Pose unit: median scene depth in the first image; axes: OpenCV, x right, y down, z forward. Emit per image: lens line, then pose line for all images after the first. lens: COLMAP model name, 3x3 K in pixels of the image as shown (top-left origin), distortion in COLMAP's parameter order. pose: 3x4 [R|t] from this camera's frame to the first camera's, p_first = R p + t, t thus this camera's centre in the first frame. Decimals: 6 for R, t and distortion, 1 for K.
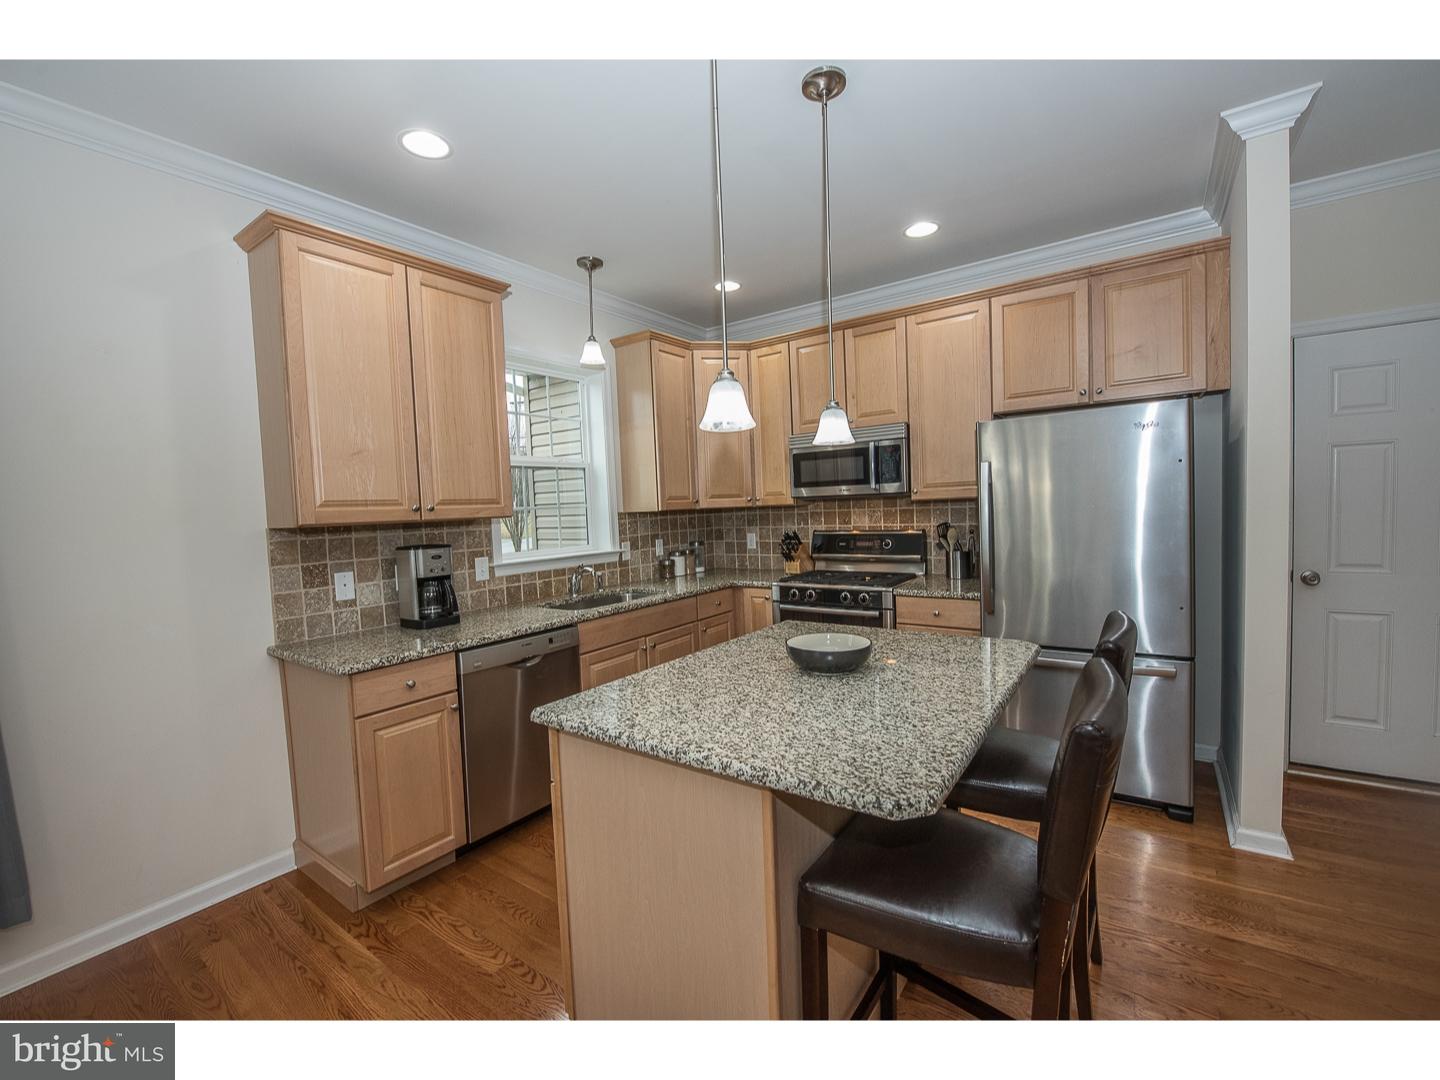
lens RADIAL K [[604.1, 0, 724.1], [0, 604.1, 540.2], [0, 0, 1]] dist [-0.013668, -0.001608]
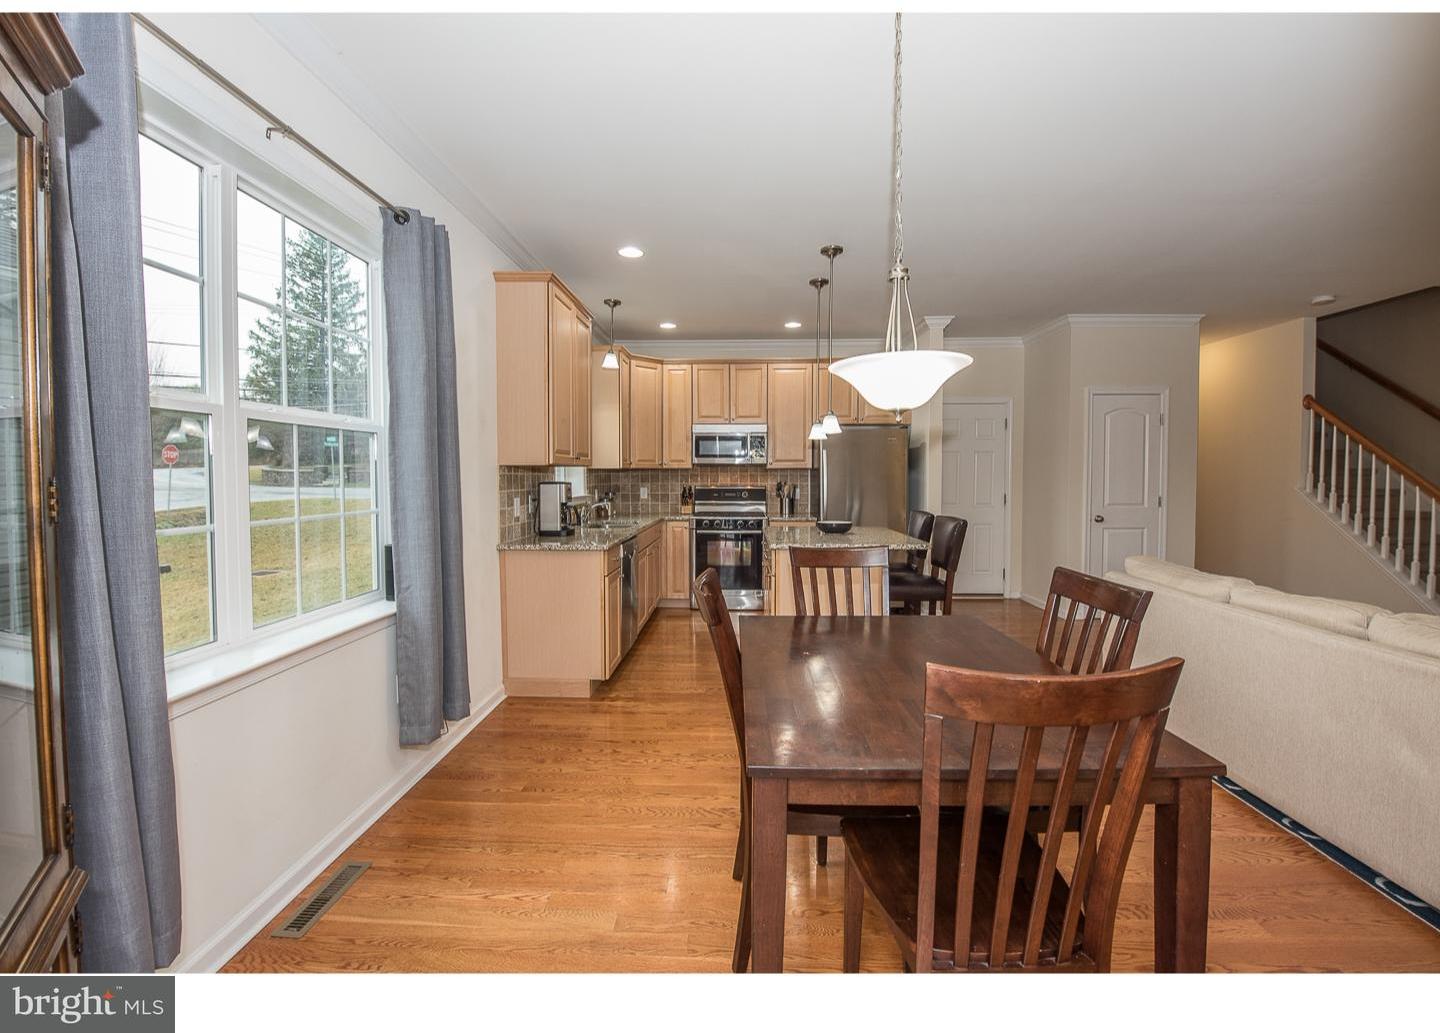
lens RADIAL K [[589.2, 0, 713.5], [0, 589.2, 491.0], [0, 0, 1]] dist [-0.026048, 0.000004]
pose [[0.841579, 0.025765, 0.539519, -0.790692], [-0.003611, 0.999108, -0.042081, 0.076009], [-0.540122, 0.033466, 0.840921, -0.365561]]
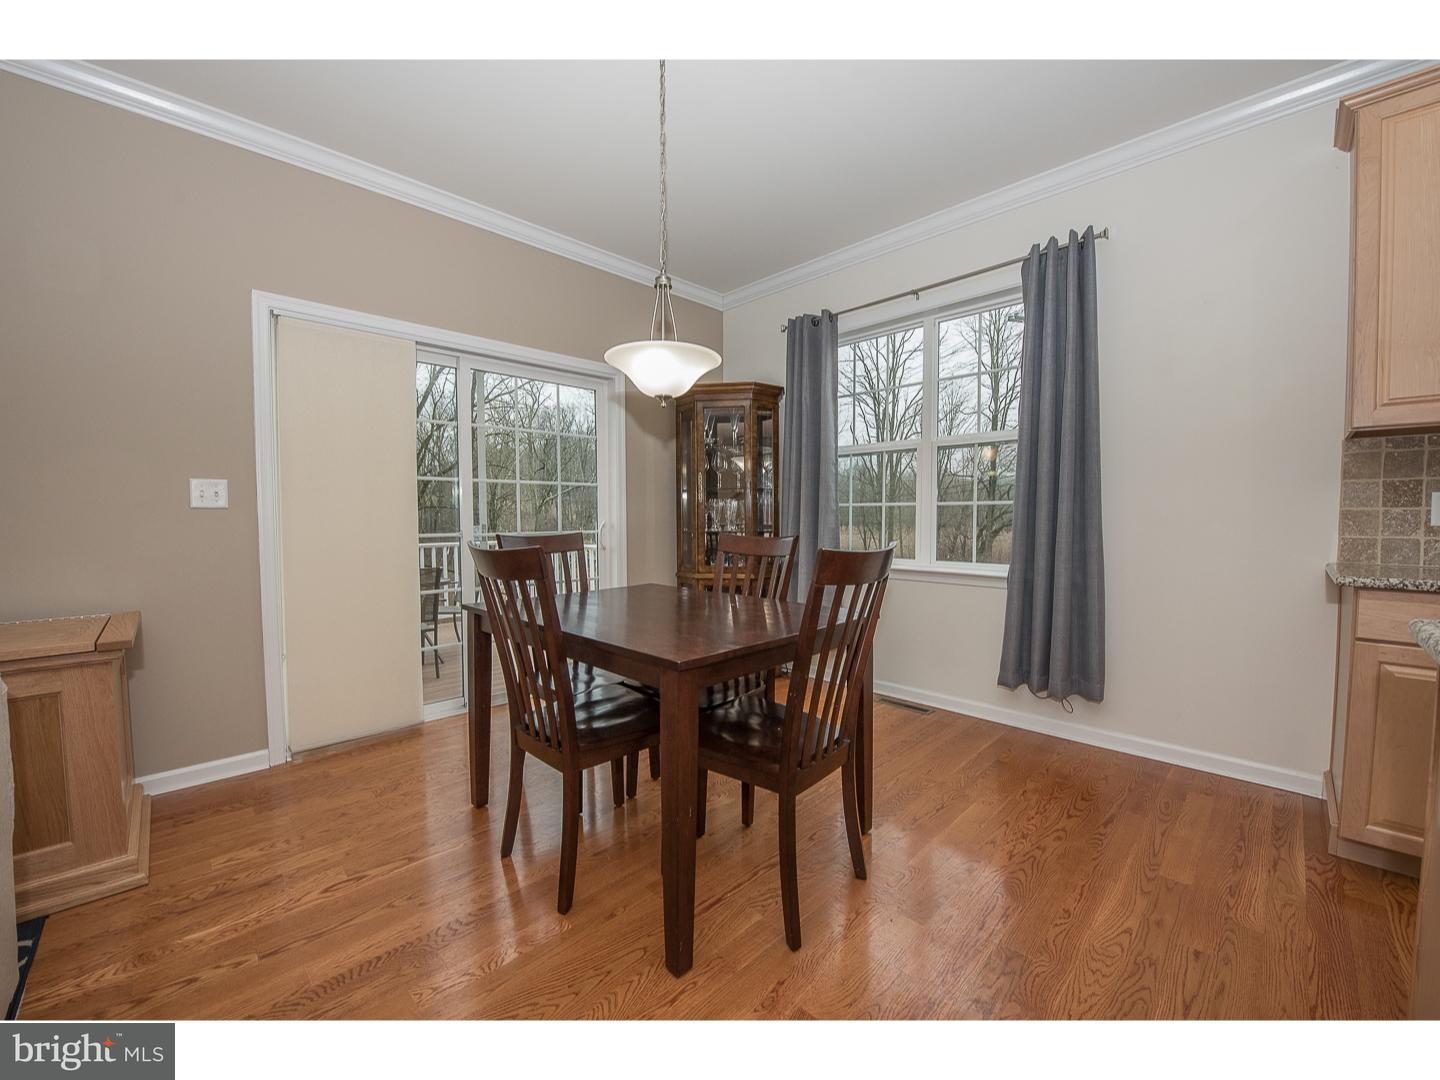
lens RADIAL K [[567.7, 0, 720.2], [0, 567.7, 543.8], [0, 0, 1]] dist [-0.018269, -0.001753]
pose [[-0.170194, 0.088992, -0.981384, 0.204332], [-0.042961, 0.994297, 0.097613, 0.073548], [0.984474, 0.058774, -0.165401, 0.128564]]
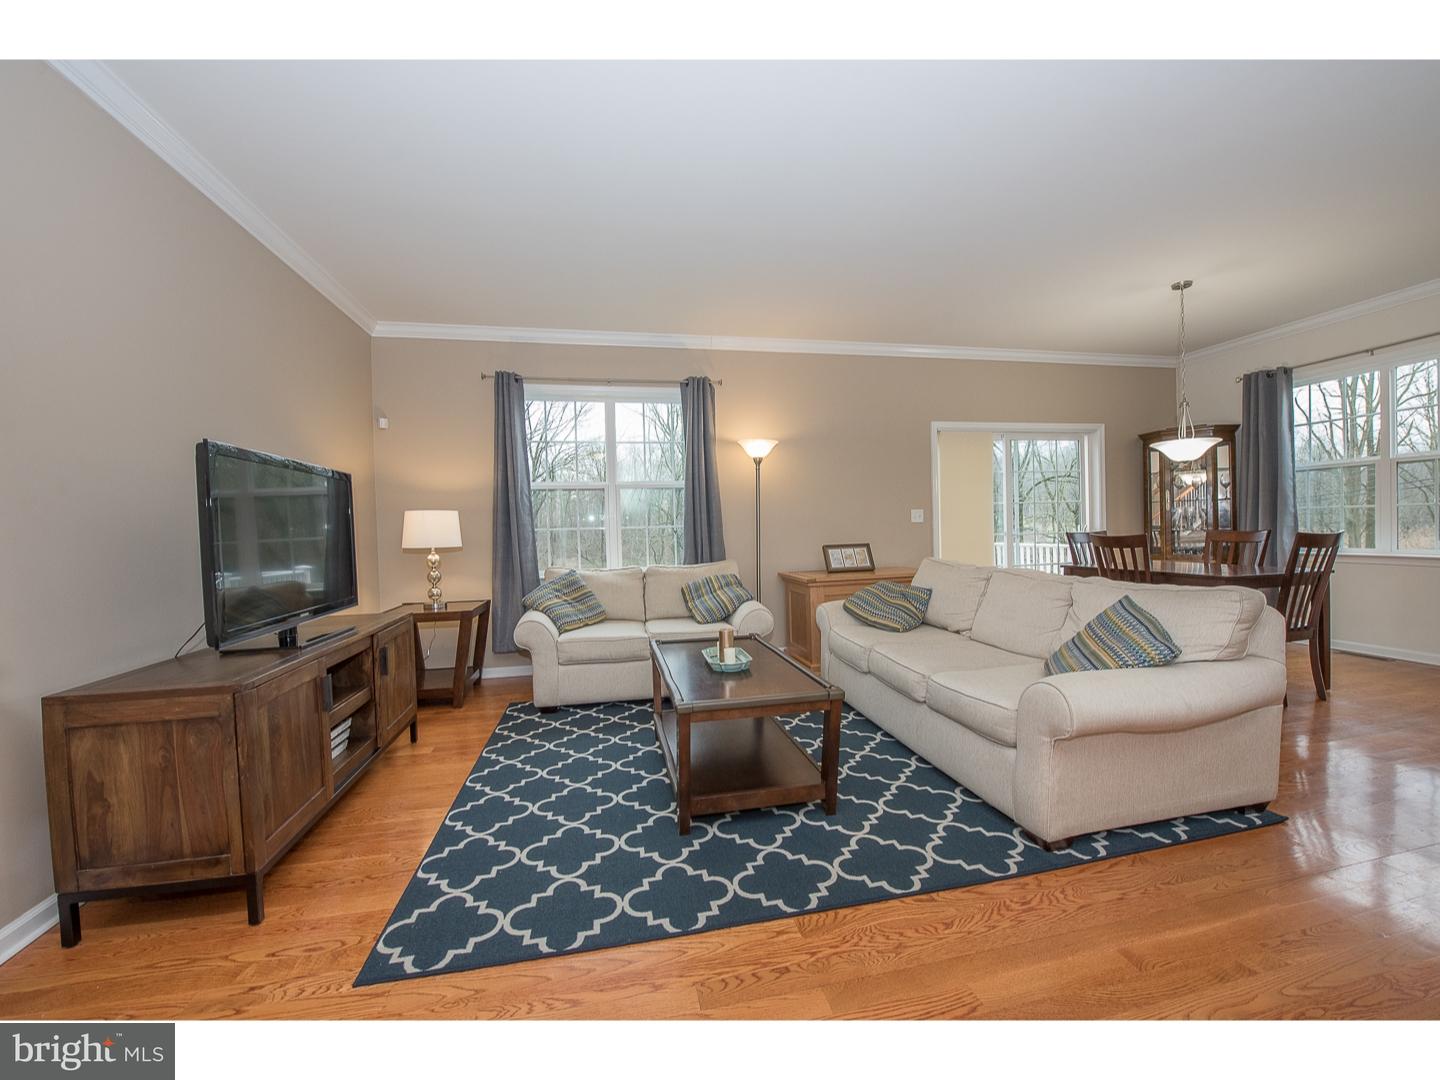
lens RADIAL K [[567.7, 0, 716.3], [0, 567.7, 543.3], [0, 0, 1]] dist [-0.018269, -0.001753]
pose [[-0.681750, 0.078041, -0.727411, 1.163744], [0.017393, 0.995742, 0.090527, 0.029662], [0.731379, 0.049065, -0.680204, 0.051051]]
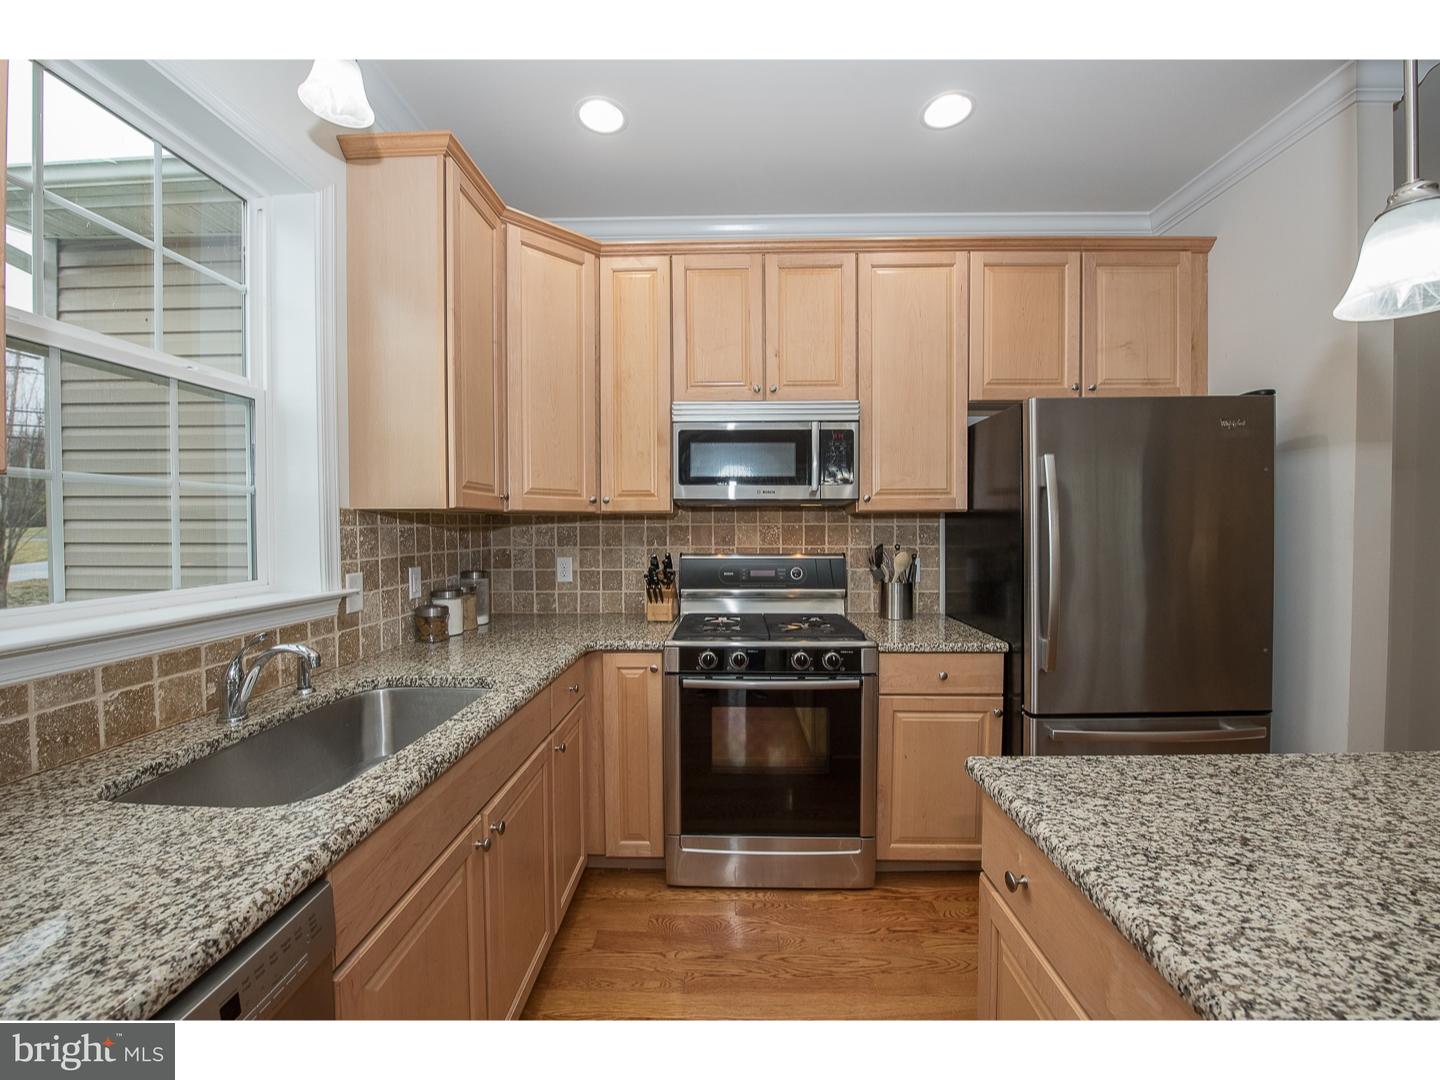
lens RADIAL K [[567.7, 0, 722.2], [0, 567.7, 539.5], [0, 0, 1]] dist [-0.018269, -0.001753]
pose [[0.829362, 0.025129, 0.558147, -0.206414], [0.001975, 0.998850, -0.047905, -0.002059], [-0.558709, 0.040833, 0.828358, 0.582567]]
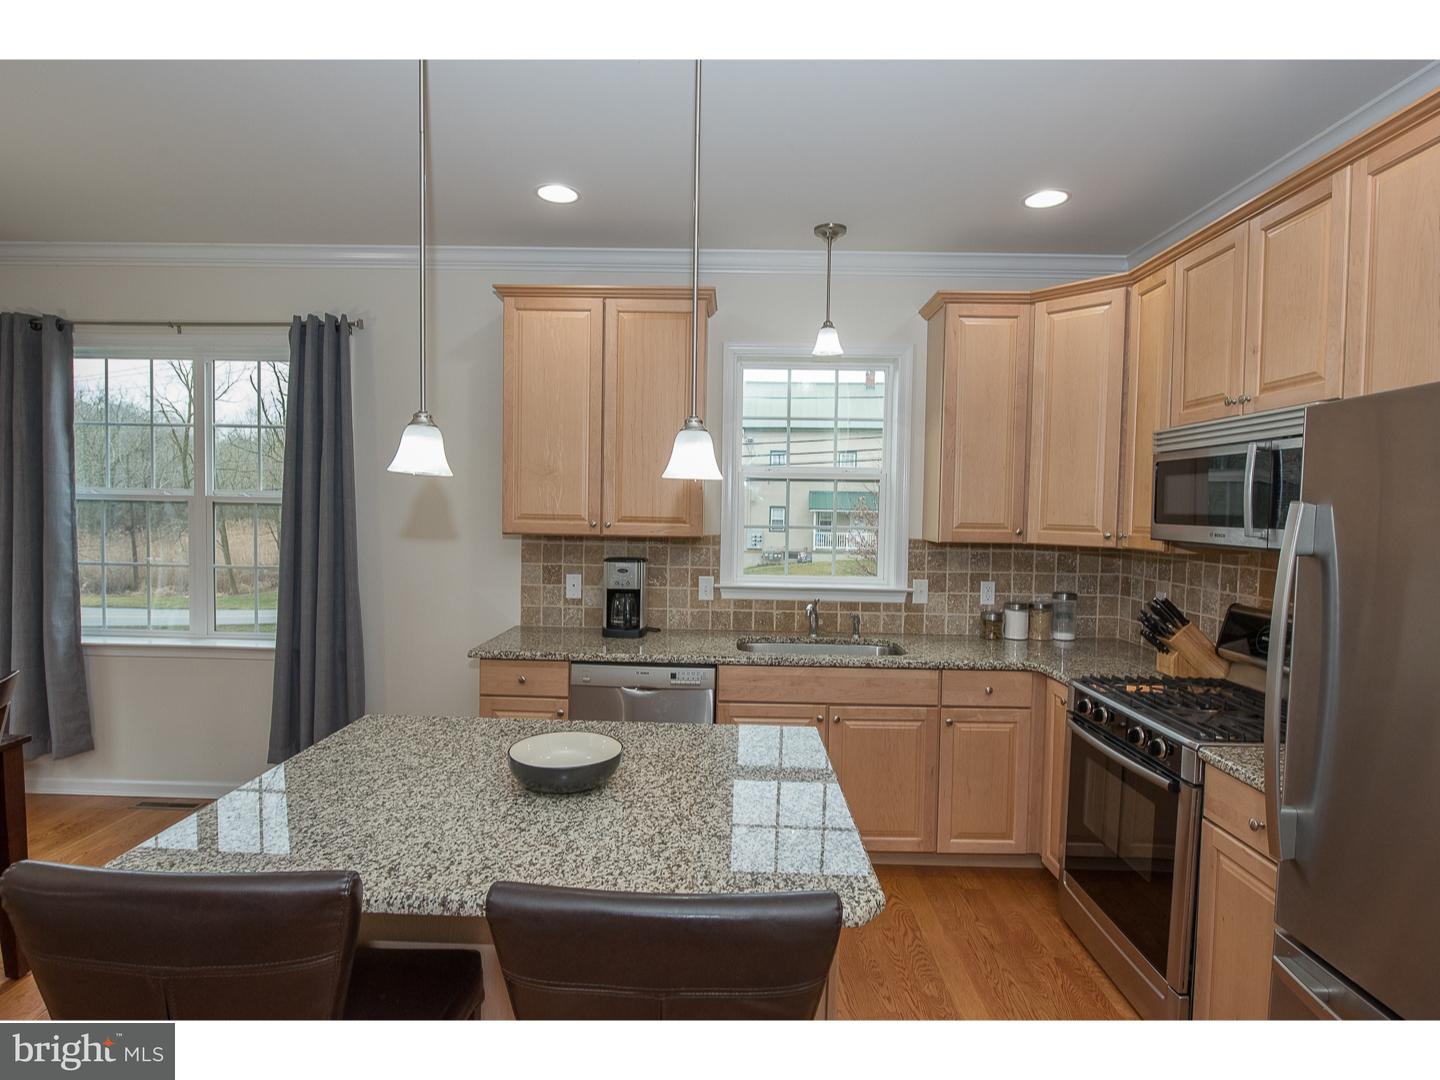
lens RADIAL K [[746.2, 0, 720.1], [0, 746.2, 537.6], [0, 0, 1]] dist [-0.003364, -0.002023]
pose [[0.561652, 0.083202, -0.823179, 0.547639], [-0.086815, 0.995365, 0.041373, -0.078839], [0.822806, 0.048227, 0.566272, 0.329525]]
